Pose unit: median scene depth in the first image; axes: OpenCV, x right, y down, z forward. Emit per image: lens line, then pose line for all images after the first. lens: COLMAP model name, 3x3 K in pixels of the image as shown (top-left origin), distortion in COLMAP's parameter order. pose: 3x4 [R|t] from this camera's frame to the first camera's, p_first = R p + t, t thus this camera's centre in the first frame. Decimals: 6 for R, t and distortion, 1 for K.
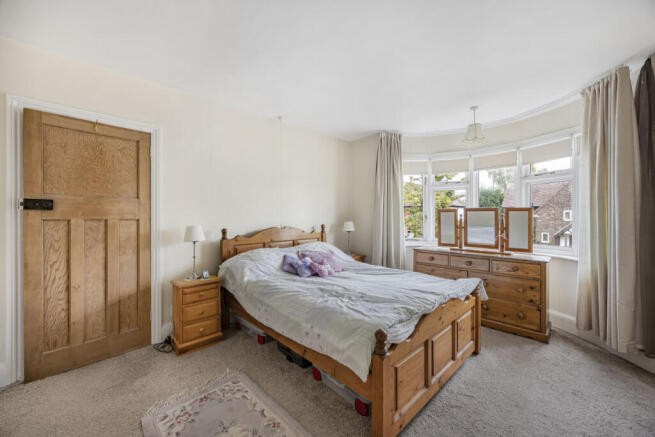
lens RADIAL K [[252.1, 0, 326.9], [0, 252.1, 215.7], [0, 0, 1]] dist [-0.002944, -0.000164]
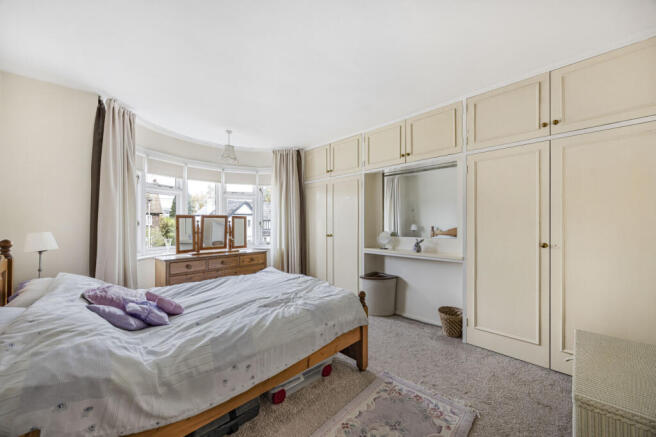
lens RADIAL K [[252.5, 0, 327.2], [0, 252.5, 222.3], [0, 0, 1]] dist [-0.002944, -0.000164]
pose [[-0.038094, 0.001565, 0.999273, -0.584202], [-0.001111, 0.999998, -0.001609, 0.003579], [-0.999274, -0.001171, -0.038092, 0.531951]]
